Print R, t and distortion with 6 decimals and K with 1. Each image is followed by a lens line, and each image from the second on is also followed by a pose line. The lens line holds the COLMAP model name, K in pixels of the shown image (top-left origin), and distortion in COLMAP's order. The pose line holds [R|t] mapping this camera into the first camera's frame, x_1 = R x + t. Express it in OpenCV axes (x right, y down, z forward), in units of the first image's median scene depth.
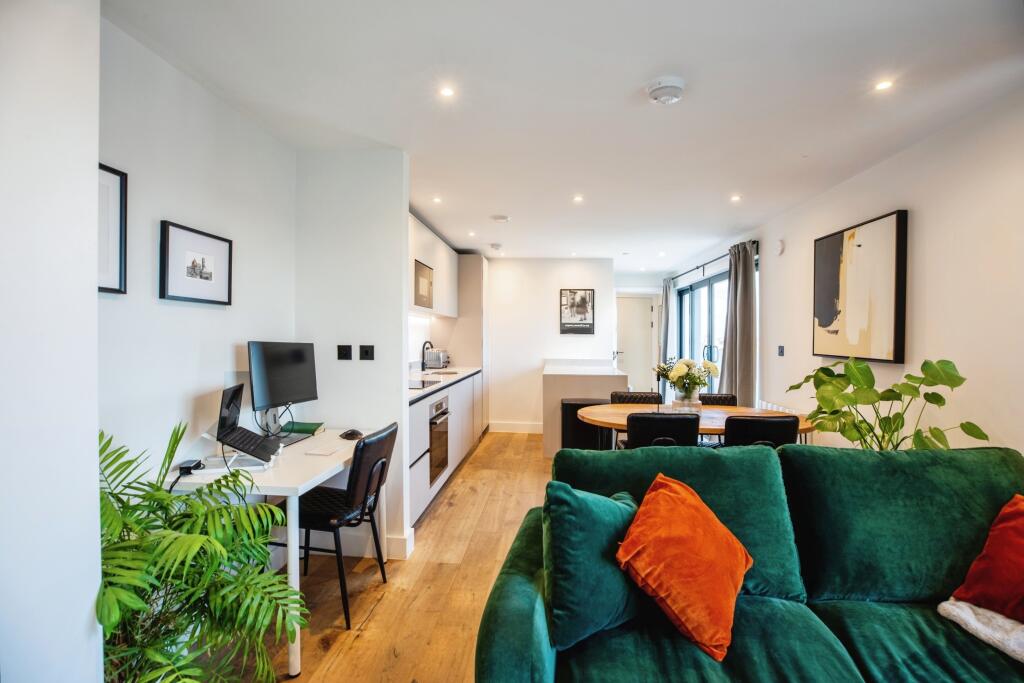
lens RADIAL K [[469.4, 0, 509.6], [0, 469.4, 339.6], [0, 0, 1]] dist [-0.023585, 0.000021]
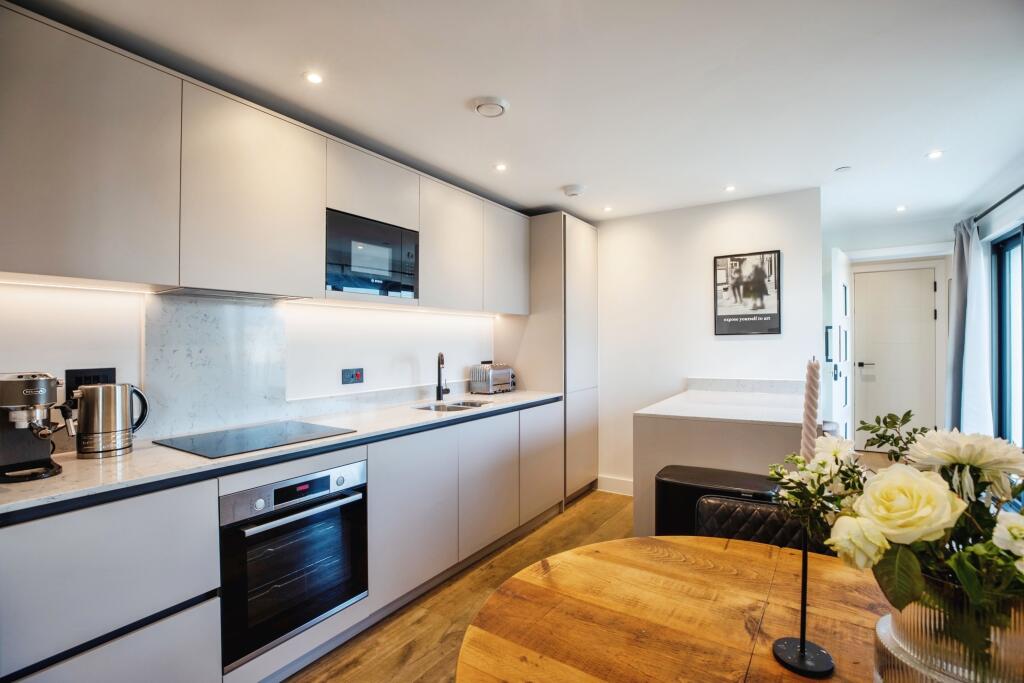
lens RADIAL K [[469.4, 0, 517.9], [0, 469.4, 348.5], [0, 0, 1]] dist [-0.023585, 0.000021]
pose [[0.883890, -0.016064, -0.467419, 0.162016], [0.018647, 0.999826, 0.000899, -0.000704], [0.467323, -0.009510, 0.884036, 0.384038]]
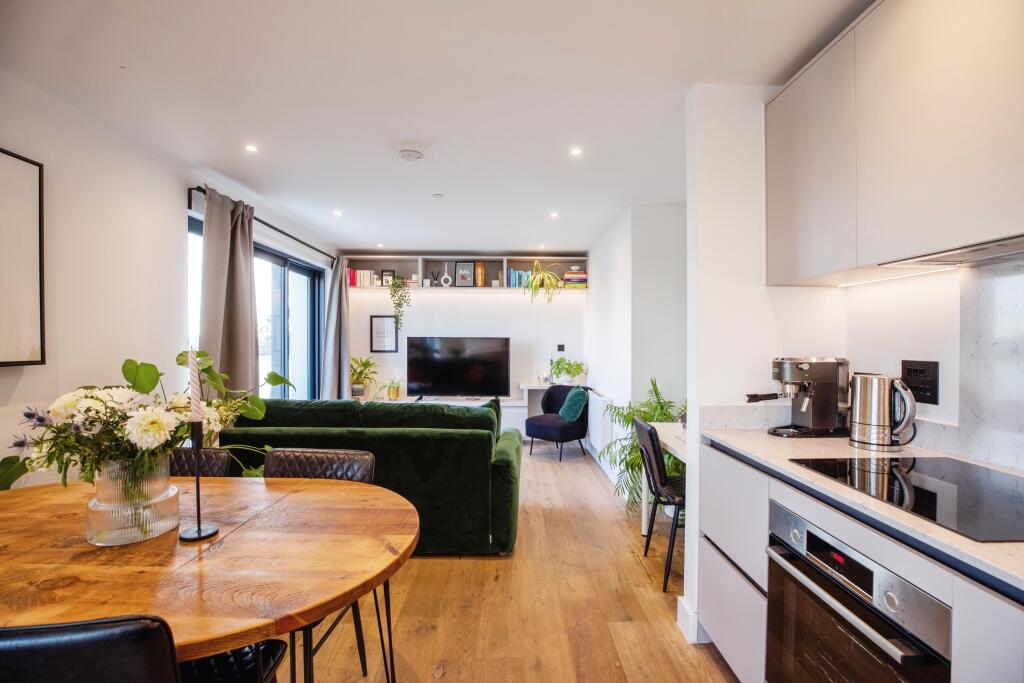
lens RADIAL K [[469.4, 0, 513.5], [0, 469.4, 342.4], [0, 0, 1]] dist [-0.023585, 0.000021]
pose [[-0.994027, -0.012948, -0.108360, 0.060724], [-0.013481, 0.999900, 0.004185, -0.001298], [0.108295, 0.005620, -0.994103, 0.732110]]
